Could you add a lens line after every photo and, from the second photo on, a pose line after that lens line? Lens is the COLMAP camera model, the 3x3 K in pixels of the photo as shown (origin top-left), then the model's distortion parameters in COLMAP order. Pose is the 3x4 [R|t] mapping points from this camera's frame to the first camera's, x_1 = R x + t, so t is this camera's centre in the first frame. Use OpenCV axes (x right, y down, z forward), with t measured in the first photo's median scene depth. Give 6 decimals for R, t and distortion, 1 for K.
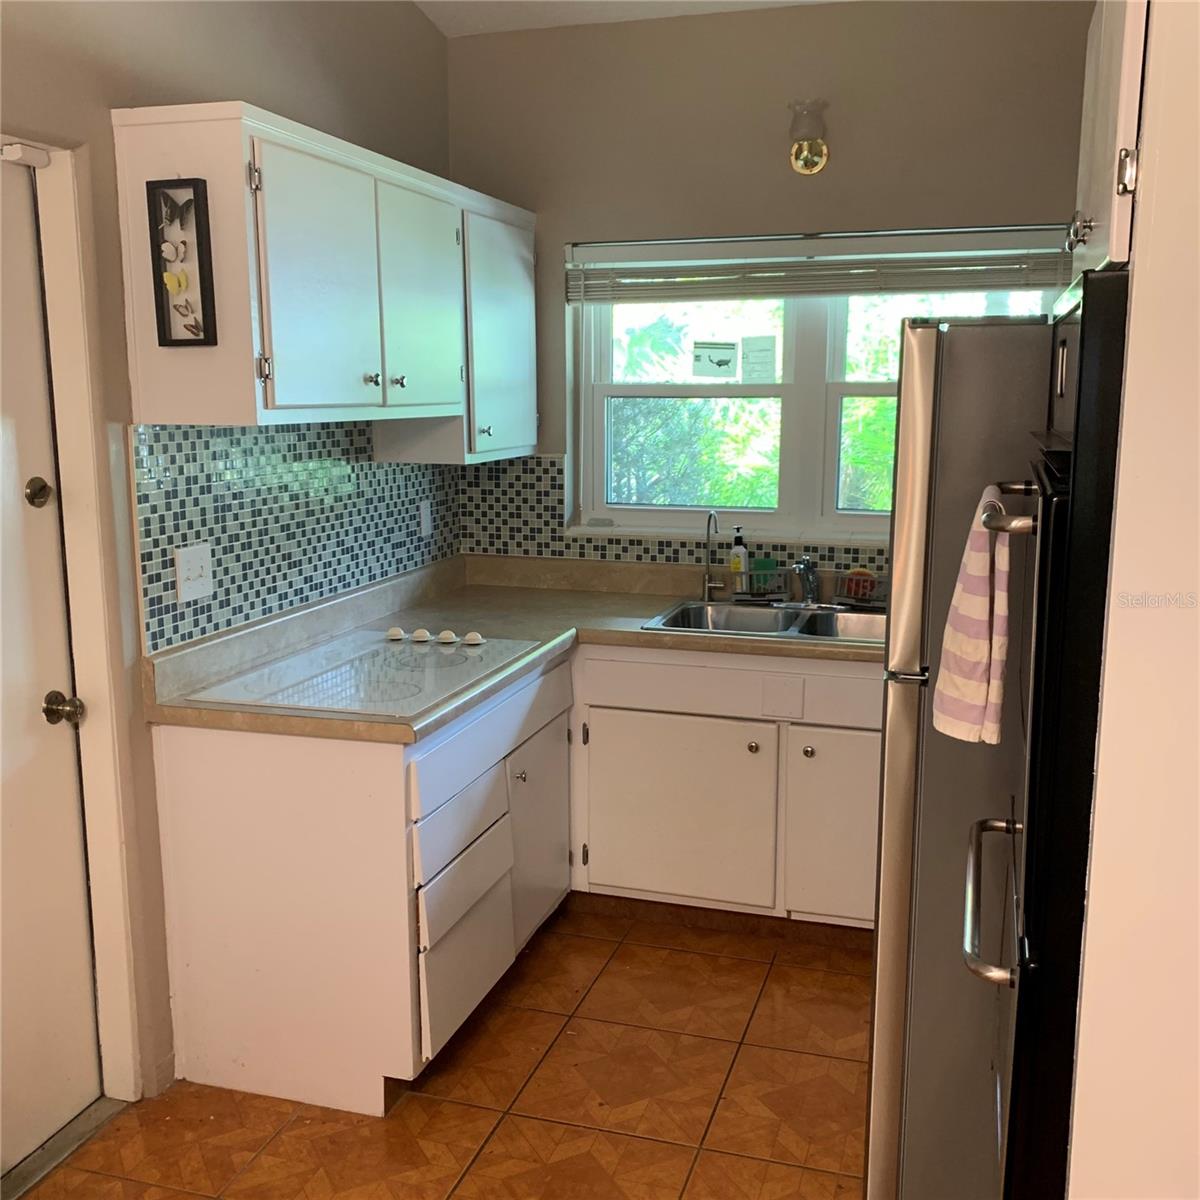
lens RADIAL K [[1210.7, 0, 605.3], [0, 1210.7, 595.5], [0, 0, 1]] dist [0.182847, -0.481704]
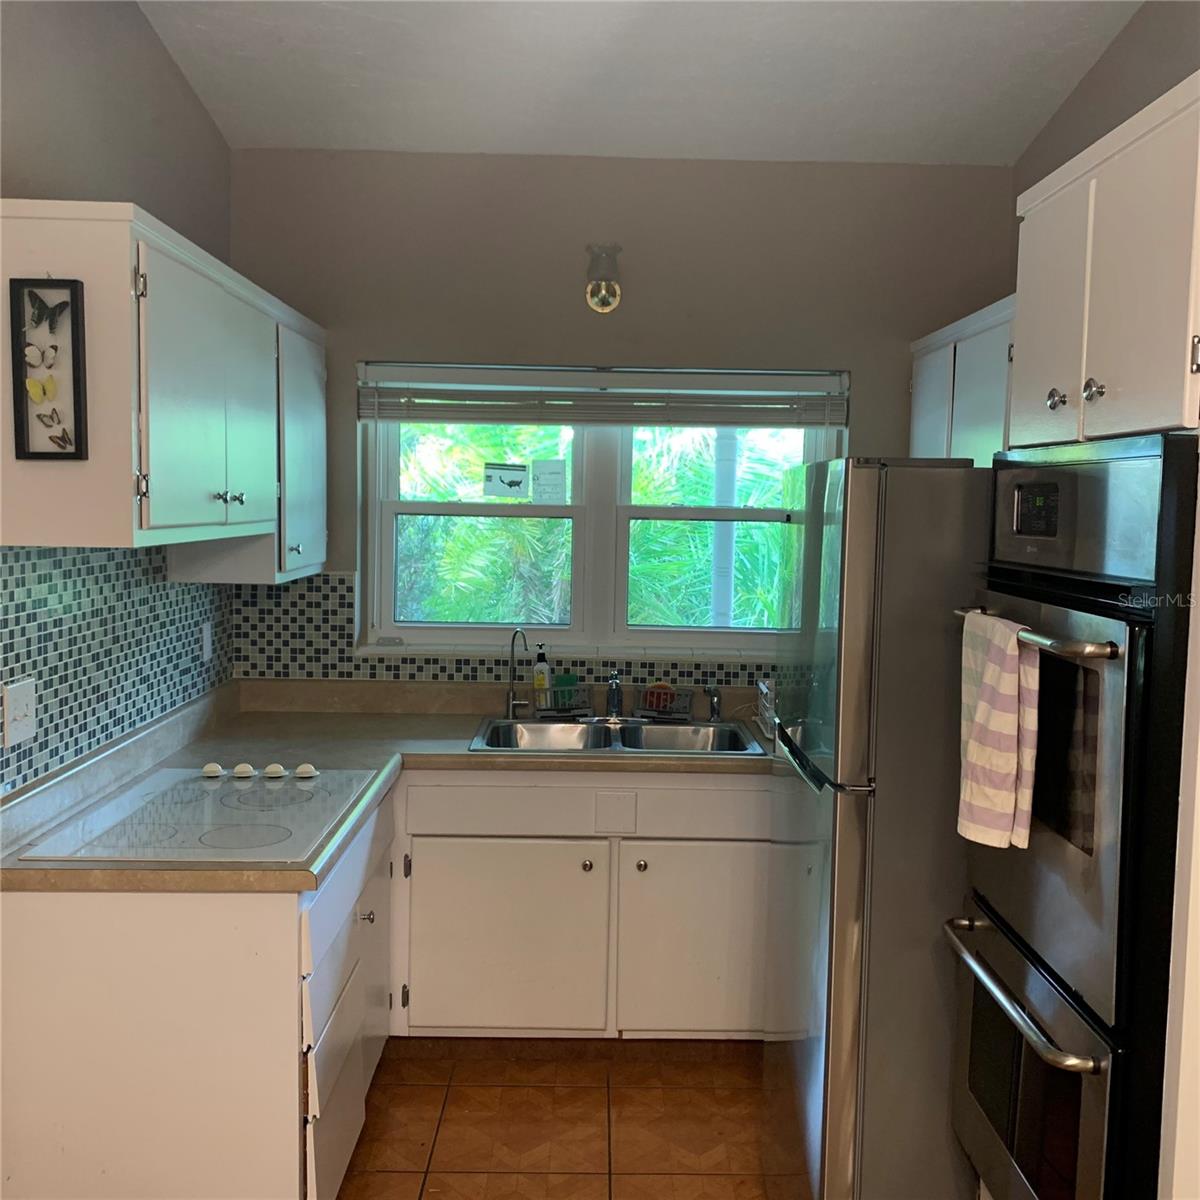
lens RADIAL K [[1210.7, 0, 605.3], [0, 1210.7, 595.5], [0, 0, 1]] dist [0.182847, -0.481704]
pose [[0.951094, -0.006303, 0.308837, -0.163069], [0.034043, 0.995840, -0.084517, -0.010129], [-0.307019, 0.090898, 0.947353, 0.024861]]
